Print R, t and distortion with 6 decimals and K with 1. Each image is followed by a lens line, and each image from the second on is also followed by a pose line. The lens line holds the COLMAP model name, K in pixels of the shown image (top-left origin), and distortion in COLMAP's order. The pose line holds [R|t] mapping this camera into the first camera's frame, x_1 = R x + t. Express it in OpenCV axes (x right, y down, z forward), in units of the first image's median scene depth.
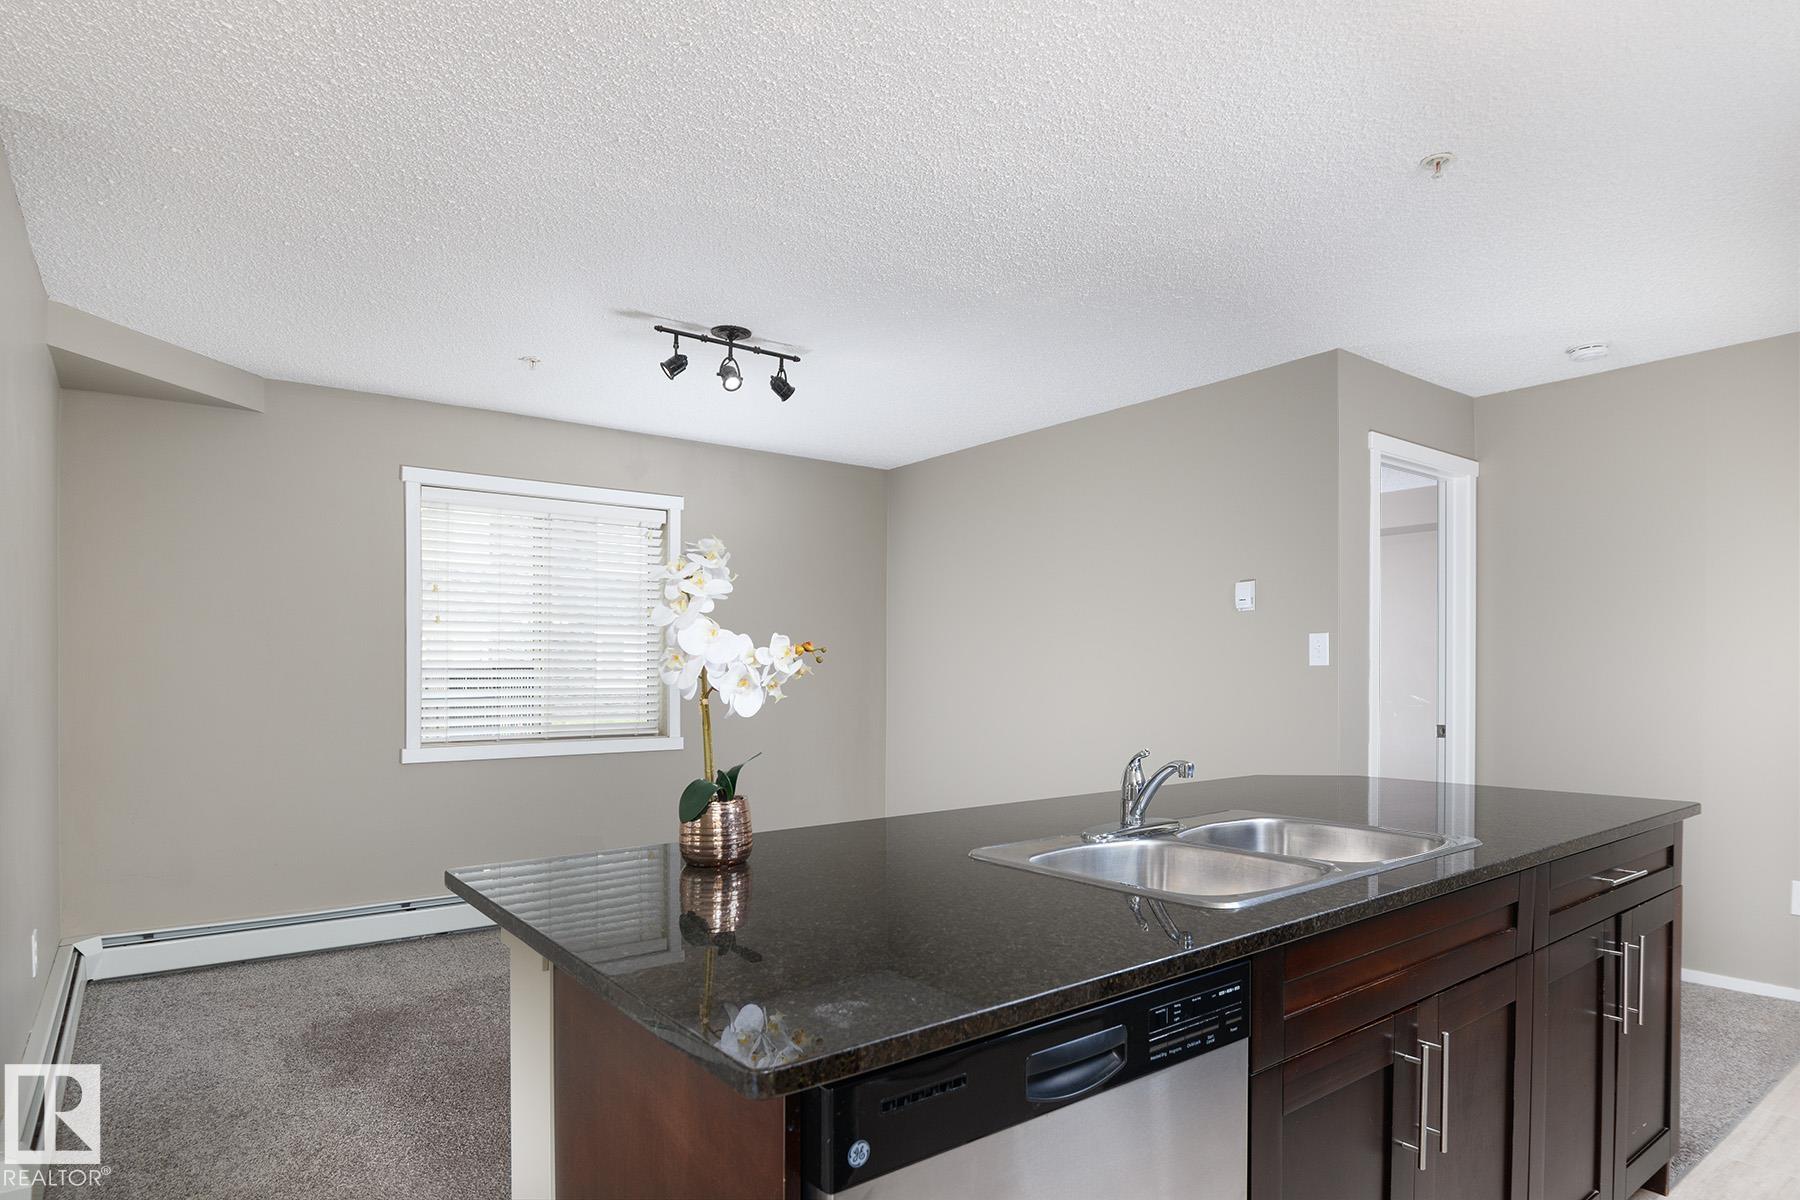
lens RADIAL K [[1003.8, 0, 910.2], [0, 1003.8, 684.3], [0, 0, 1]] dist [-0.031876, -0.001294]
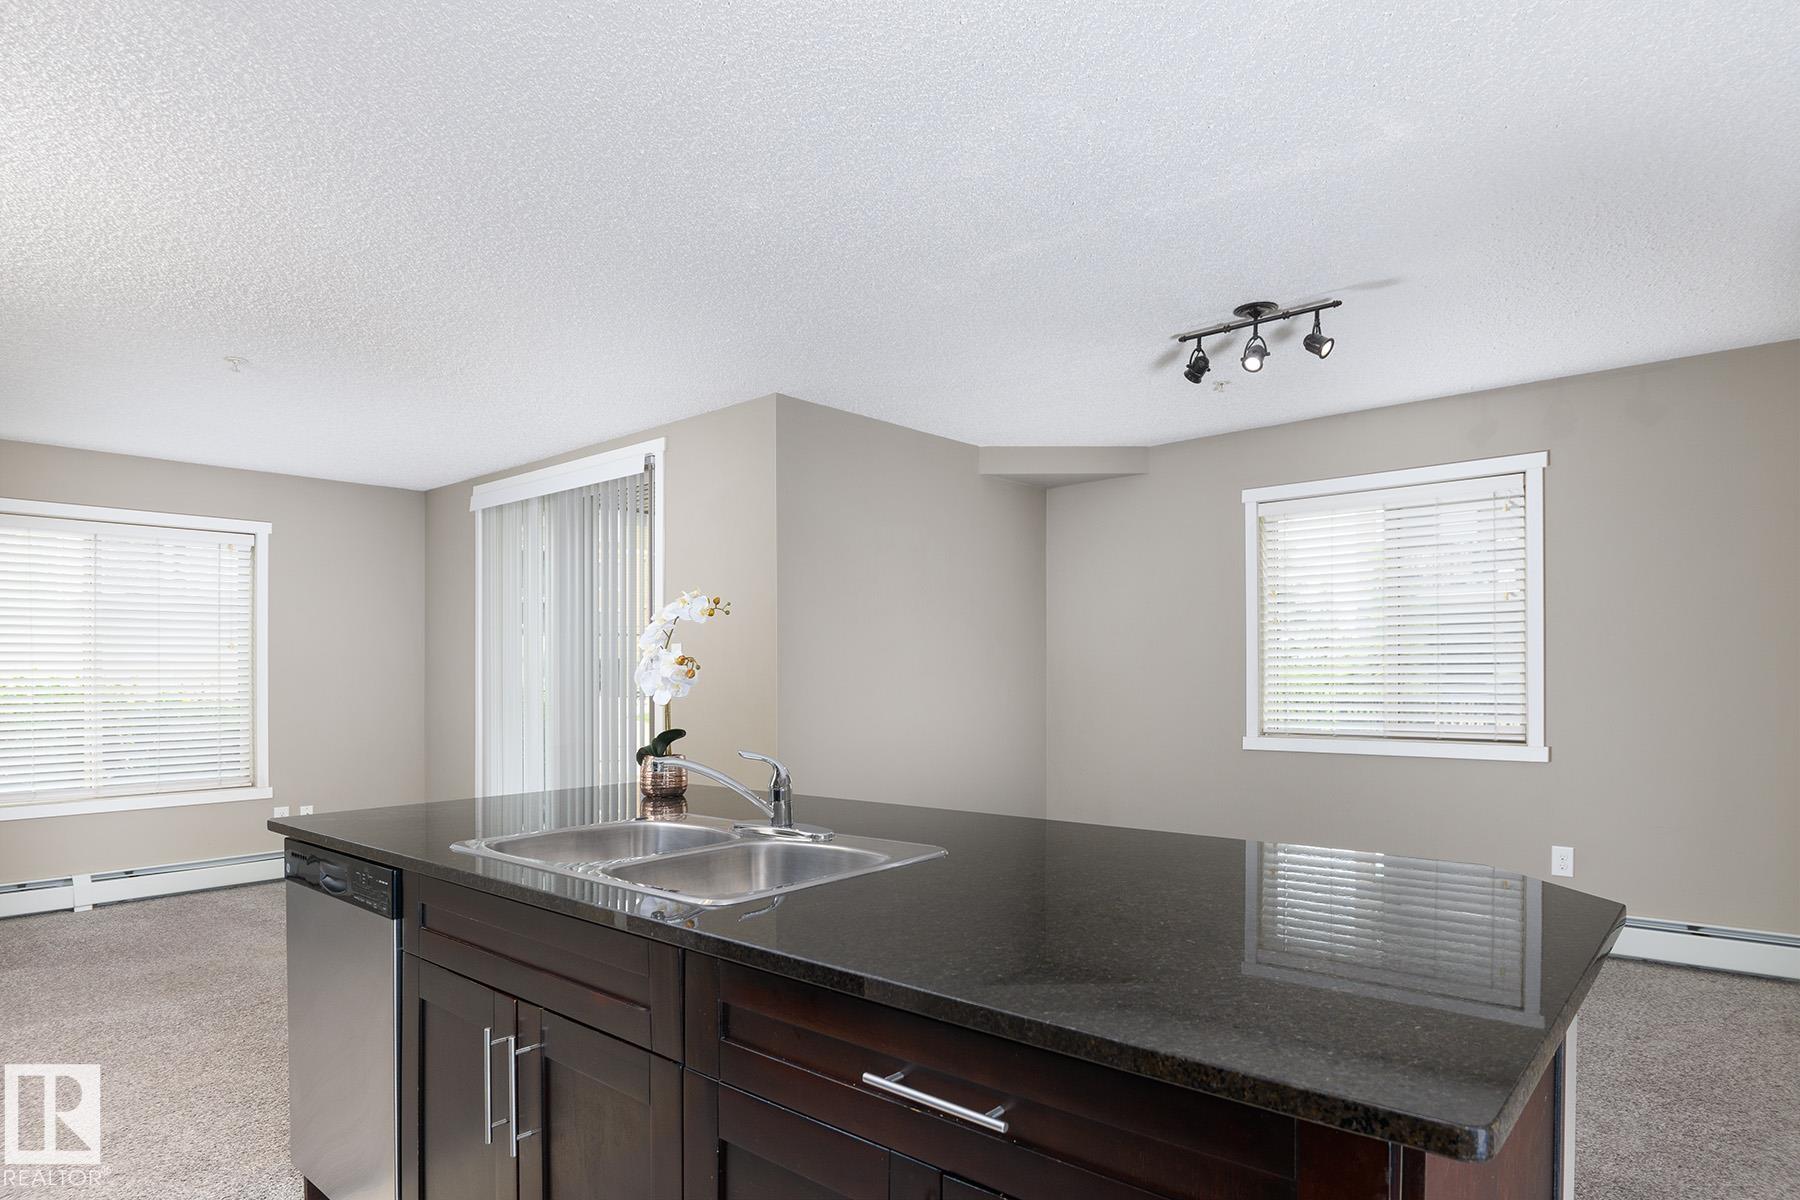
lens RADIAL K [[998.0, 0, 910.2], [0, 998.0, 642.4], [0, 0, 1]] dist [-0.025940, -0.000324]
pose [[0.195826, -0.029826, -0.980185, 0.619993], [-0.004212, 0.999503, -0.031256, -0.006351], [0.980630, 0.010249, 0.195603, 0.463896]]
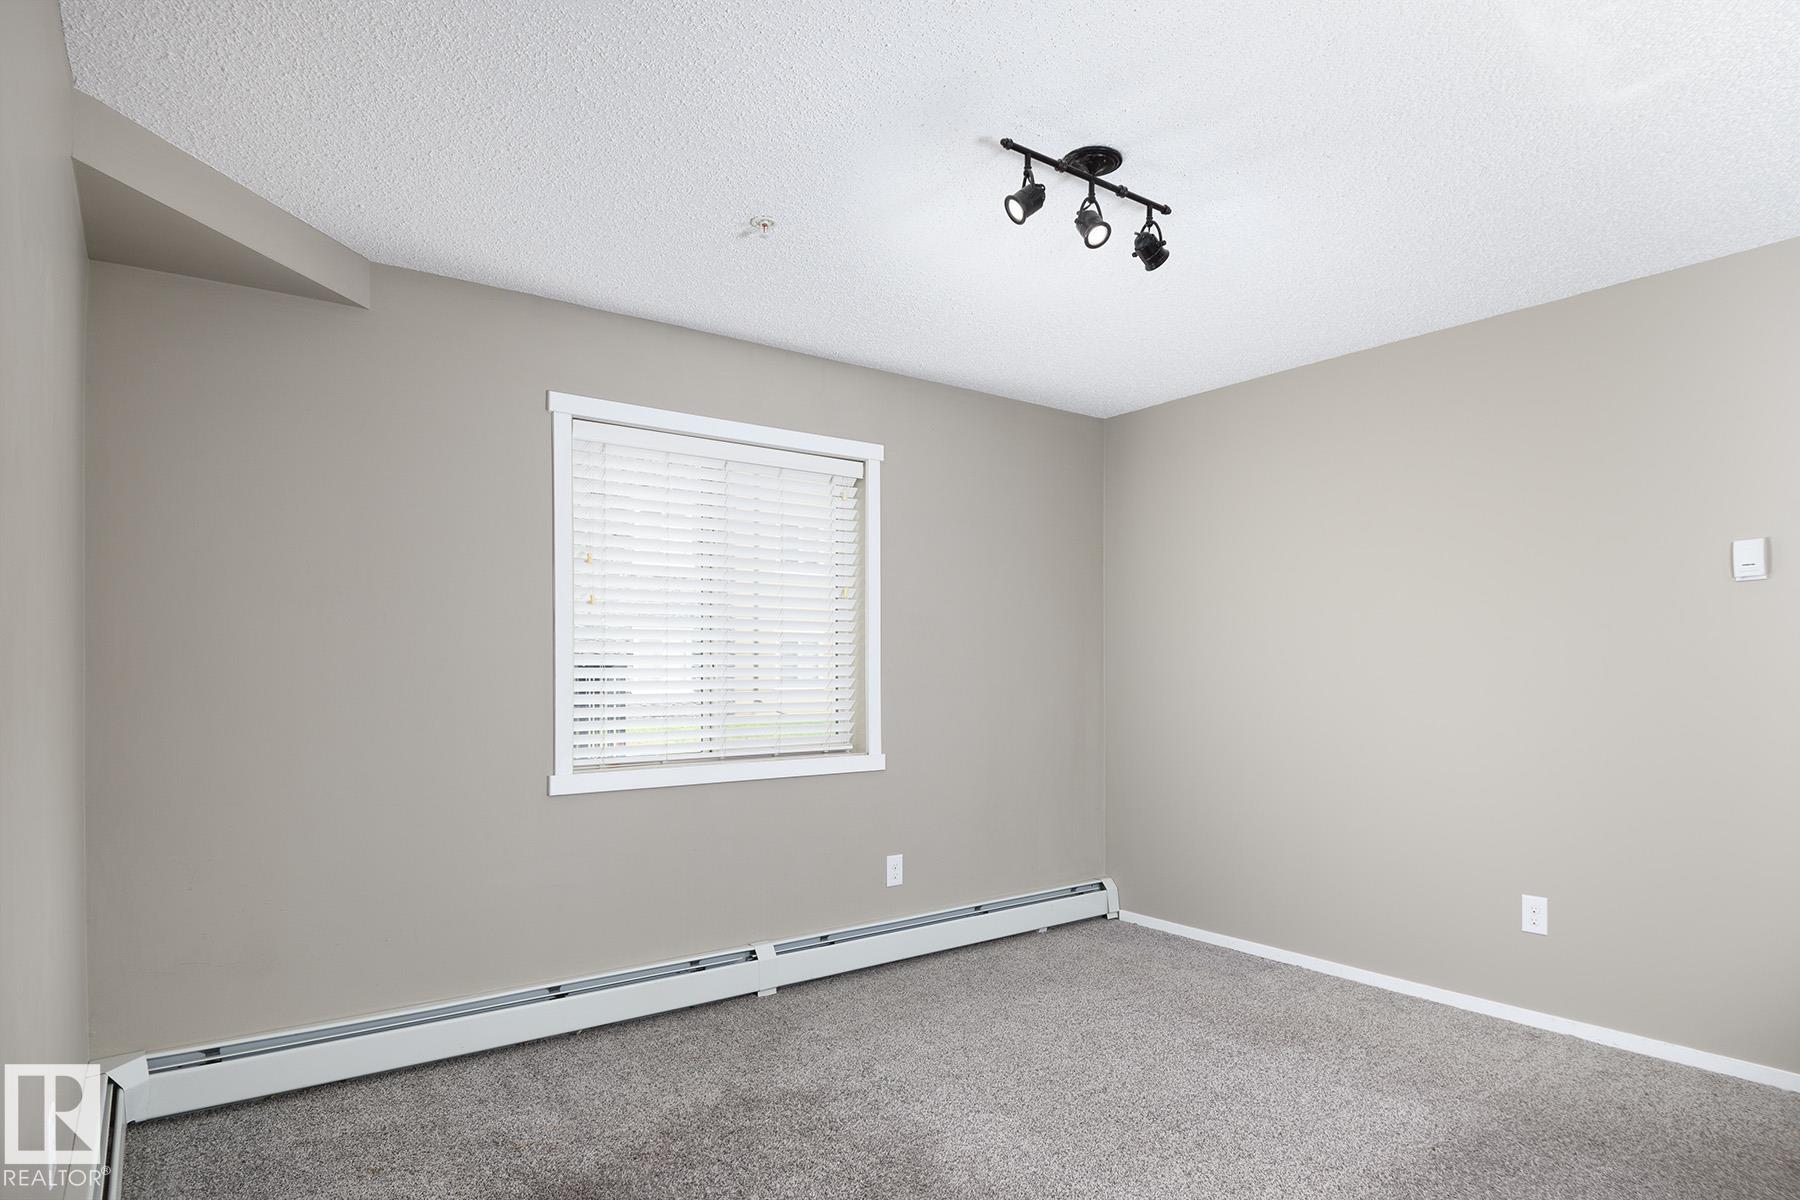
lens RADIAL K [[1000.7, 0, 902.3], [0, 1000.7, 676.5], [0, 0, 1]] dist [-0.028143, -0.001745]
pose [[0.999917, -0.005118, -0.011864, -0.279663], [0.005027, 0.999957, -0.007735, -0.001163], [0.011903, 0.007675, 0.999900, 0.310139]]
